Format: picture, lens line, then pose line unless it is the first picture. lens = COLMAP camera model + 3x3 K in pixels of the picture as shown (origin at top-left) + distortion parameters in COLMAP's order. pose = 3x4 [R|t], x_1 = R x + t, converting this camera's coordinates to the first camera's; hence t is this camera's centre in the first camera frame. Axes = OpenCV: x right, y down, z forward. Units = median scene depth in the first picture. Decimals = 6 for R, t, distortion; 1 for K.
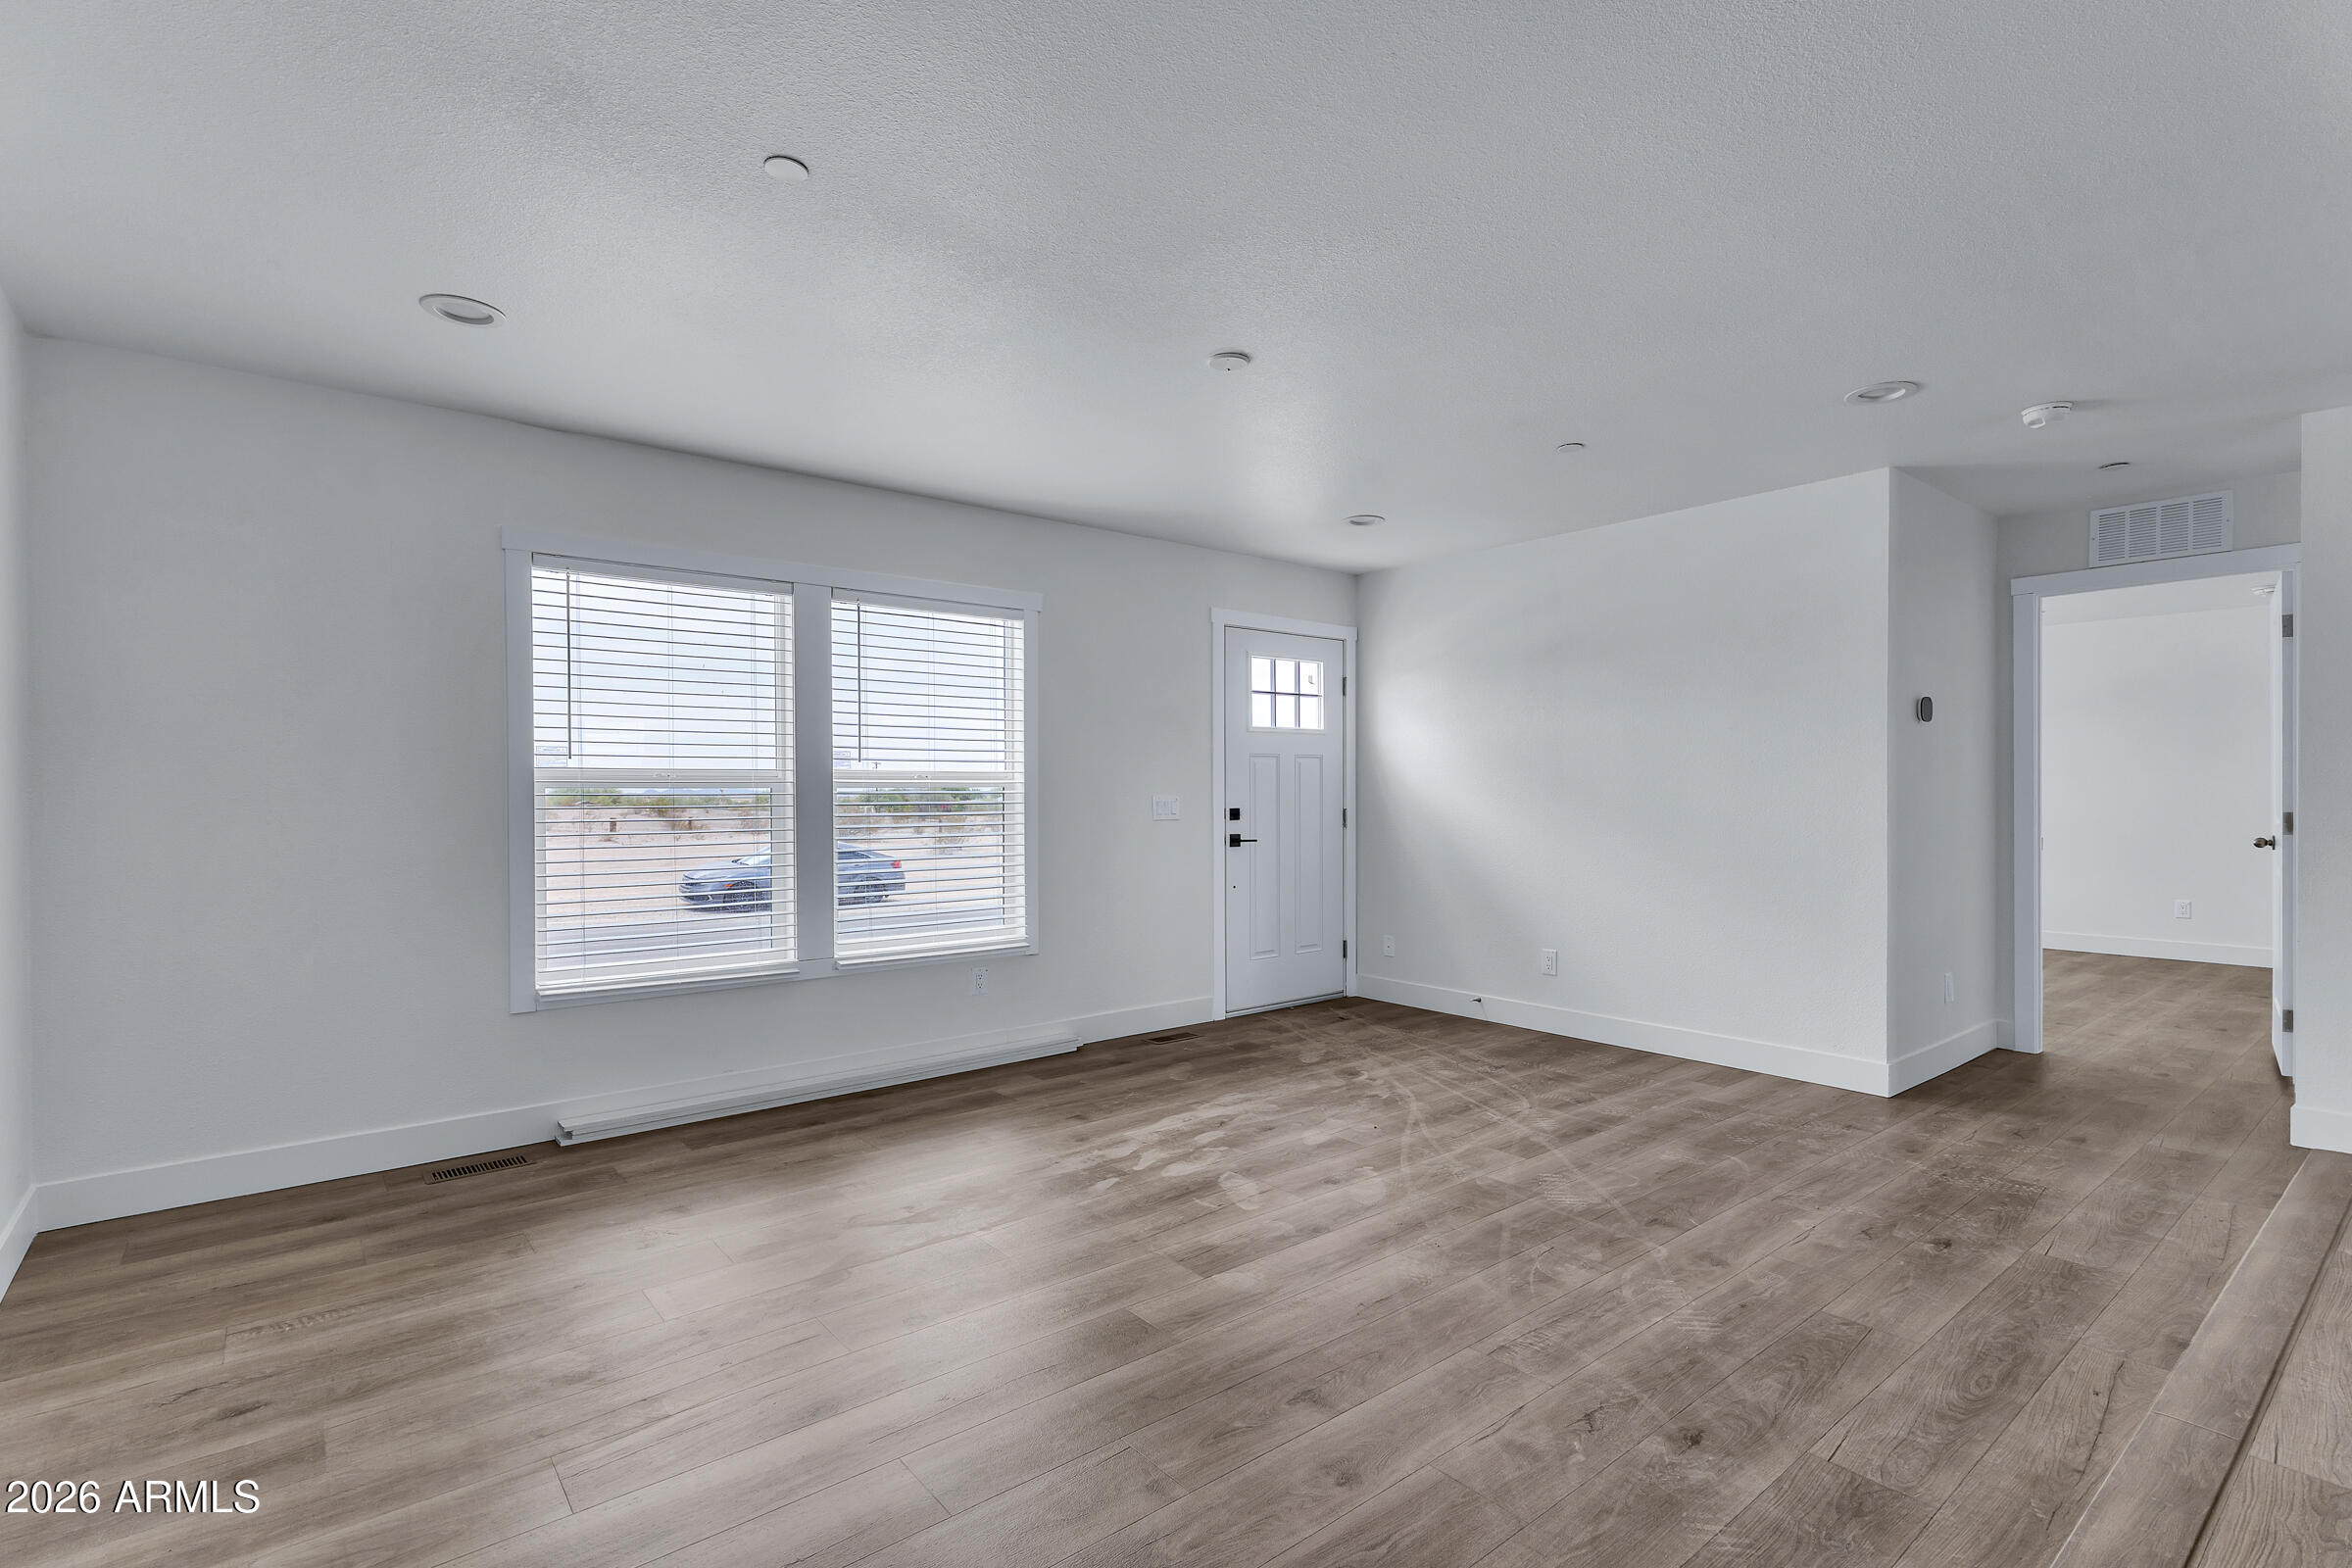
lens RADIAL K [[1122.7, 0, 1183.4], [0, 1122.7, 784.3], [0, 0, 1]] dist [0.010349, 0.000096]
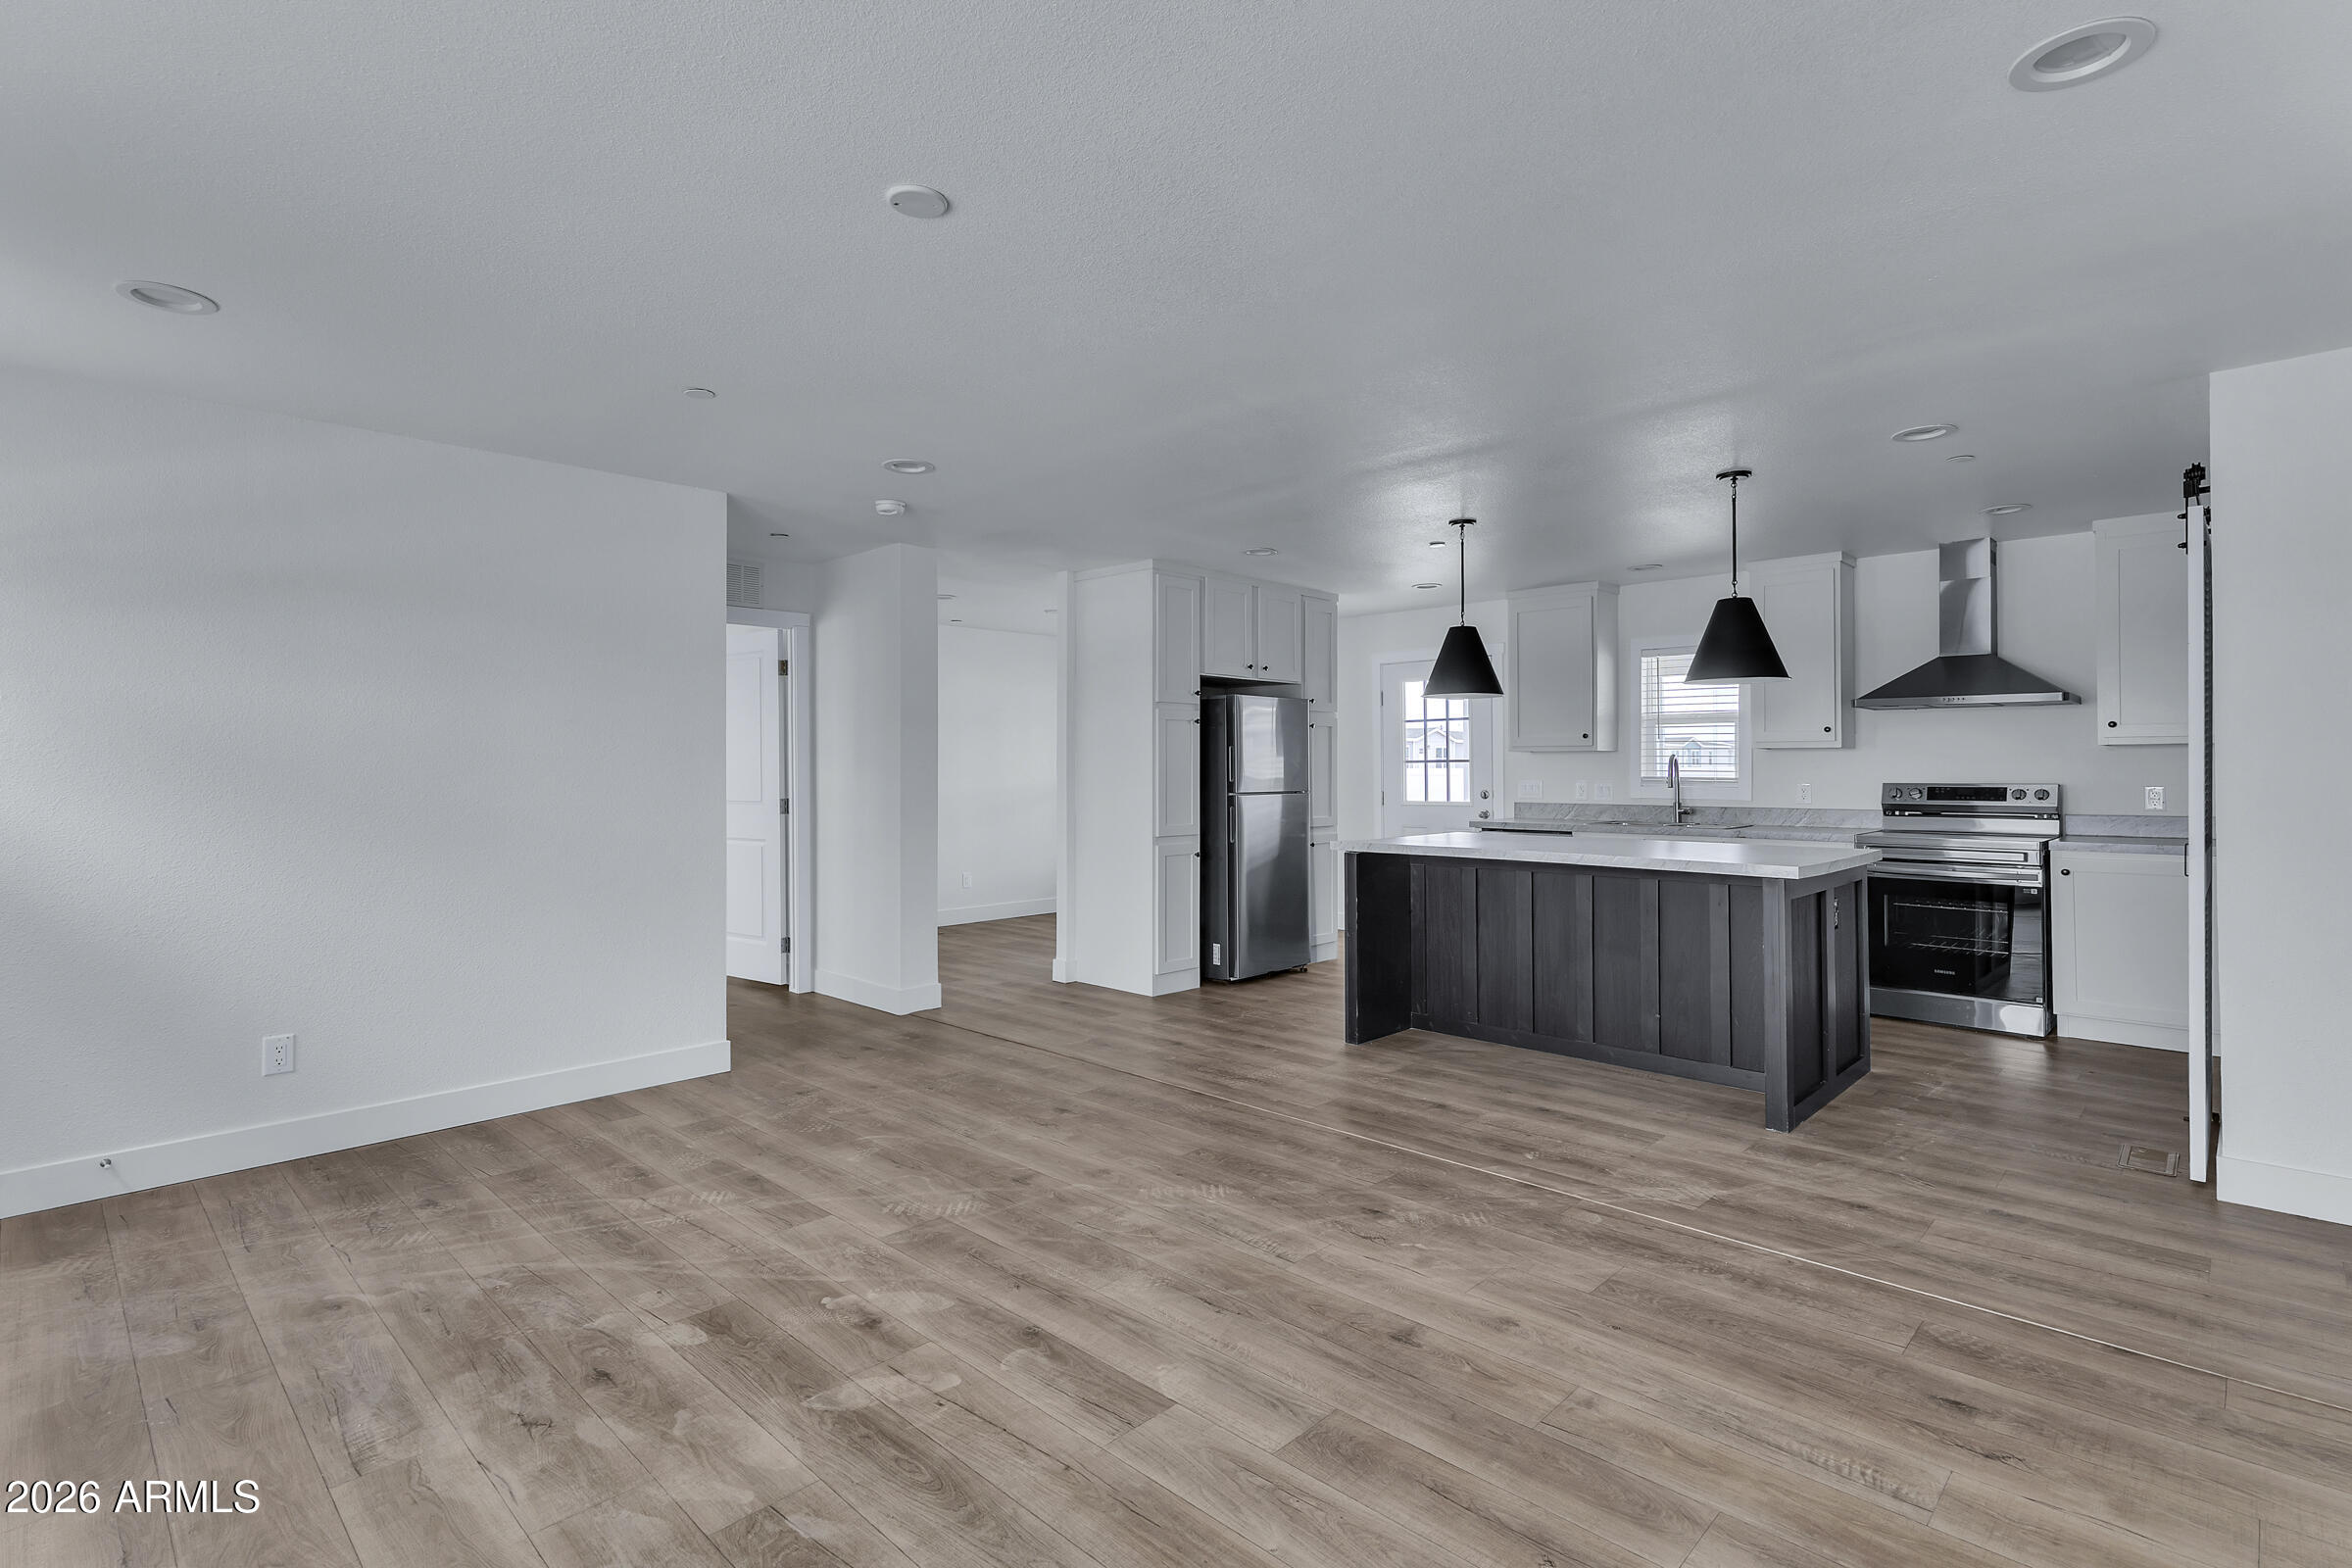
lens RADIAL K [[1122.7, 0, 1184.8], [0, 1122.7, 768.9], [0, 0, 1]] dist [0.010349, 0.000096]
pose [[-0.133308, 0.002559, 0.991071, -0.601663], [-0.004333, 0.999986, -0.003165, -0.014953], [-0.991065, -0.004716, -0.133295, 0.837818]]
